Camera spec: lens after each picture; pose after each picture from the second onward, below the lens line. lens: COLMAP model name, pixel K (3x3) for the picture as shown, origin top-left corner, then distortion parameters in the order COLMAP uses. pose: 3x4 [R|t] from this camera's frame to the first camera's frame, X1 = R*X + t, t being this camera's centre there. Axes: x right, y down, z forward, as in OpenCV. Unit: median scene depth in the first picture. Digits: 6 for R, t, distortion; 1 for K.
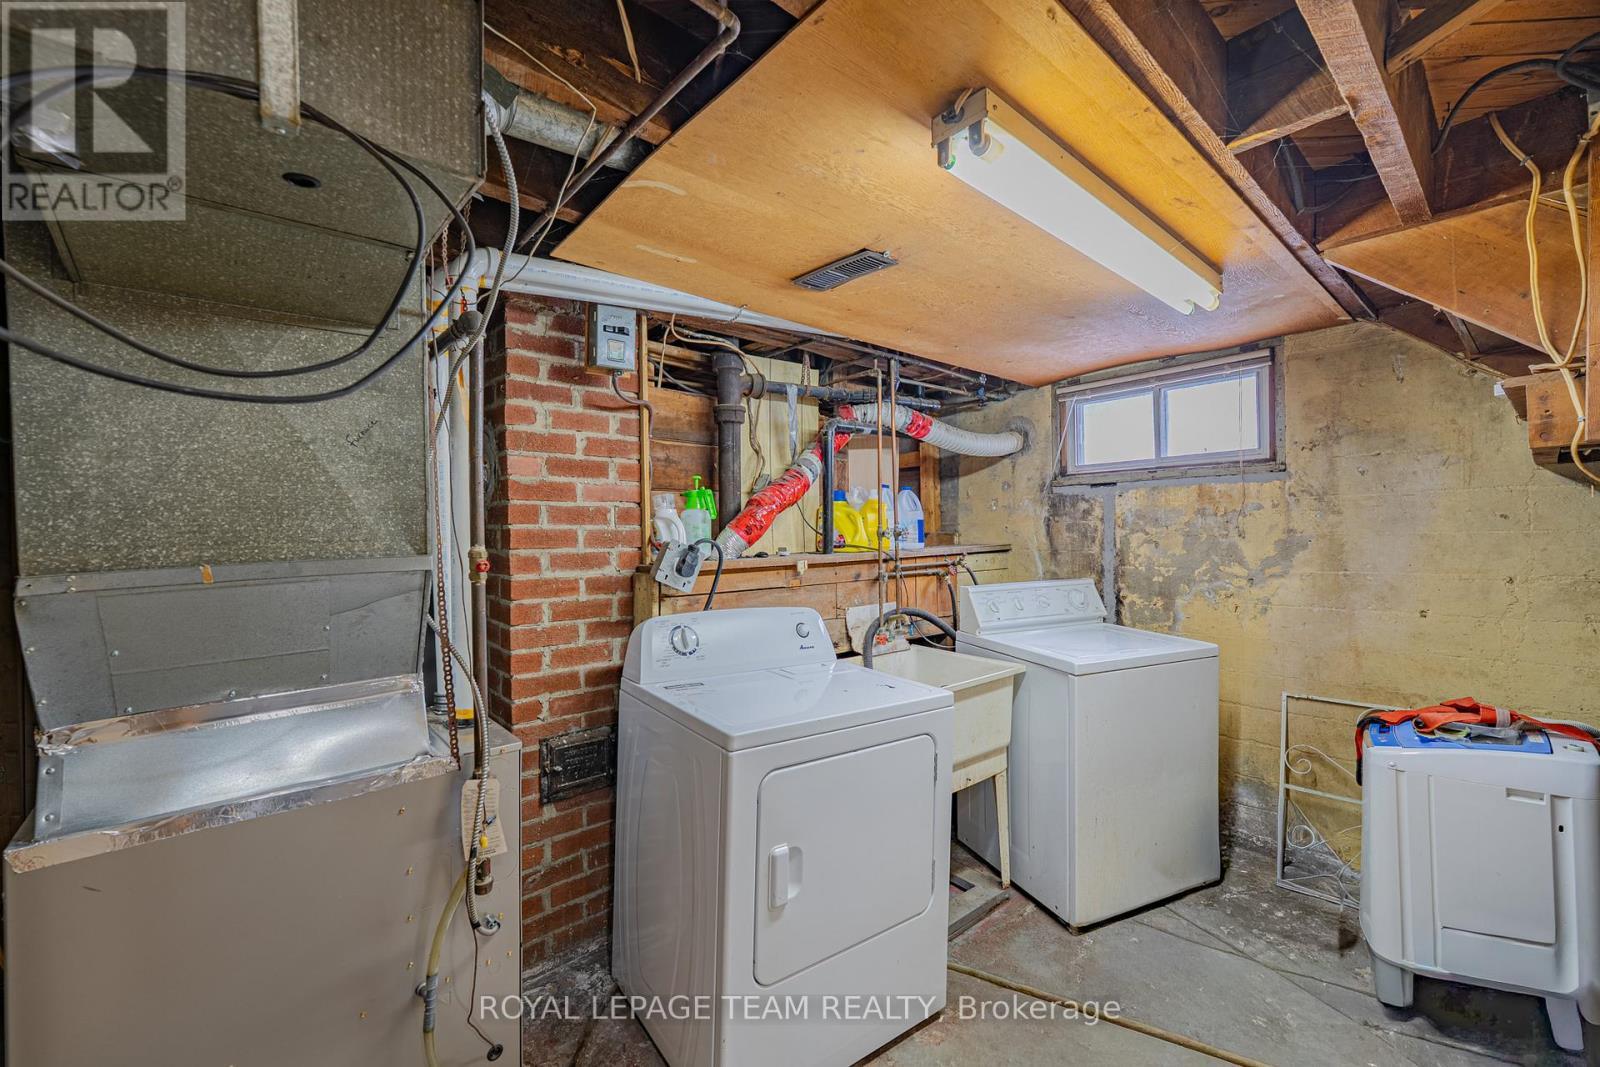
lens RADIAL K [[648.0, 0, 811.6], [0, 648.0, 534.4], [0, 0, 1]] dist [0.001496, -0.000180]
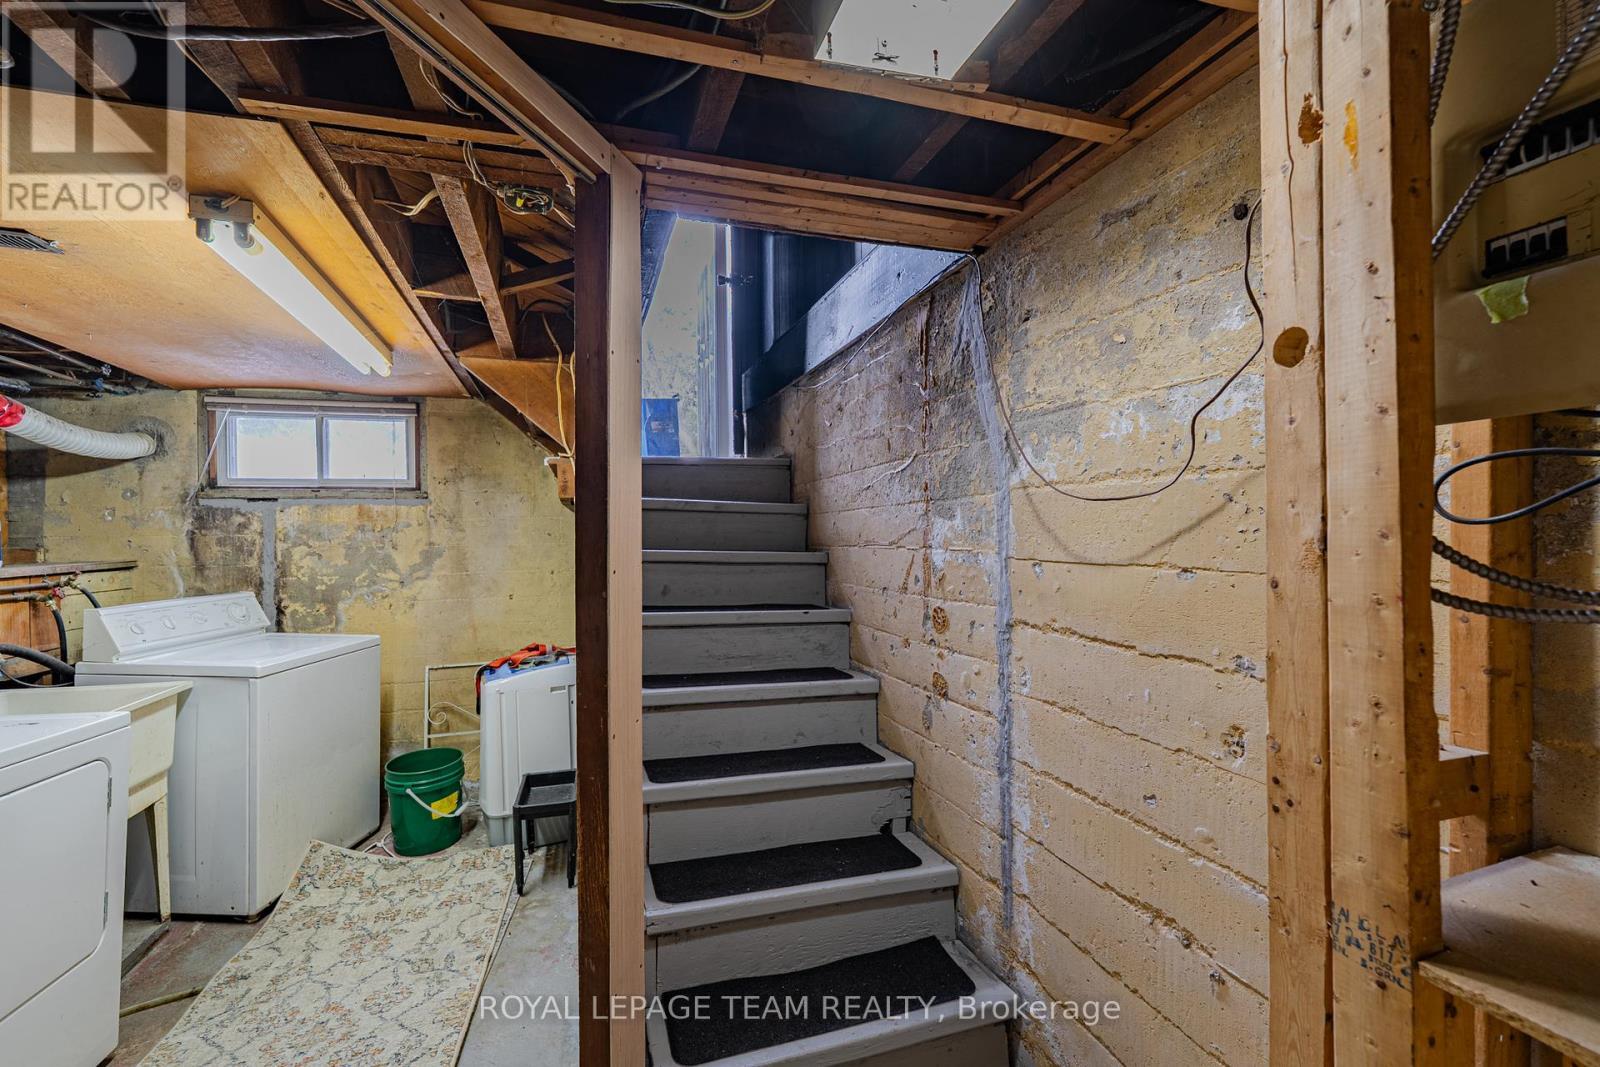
lens RADIAL K [[655.8, 0, 814.6], [0, 655.8, 535.0], [0, 0, 1]] dist [-0.003843, -0.000741]
pose [[0.361864, 0.009324, 0.932184, -0.311764], [0.011135, 0.999835, -0.014324, 0.006414], [-0.932164, 0.015563, 0.361701, -0.298266]]
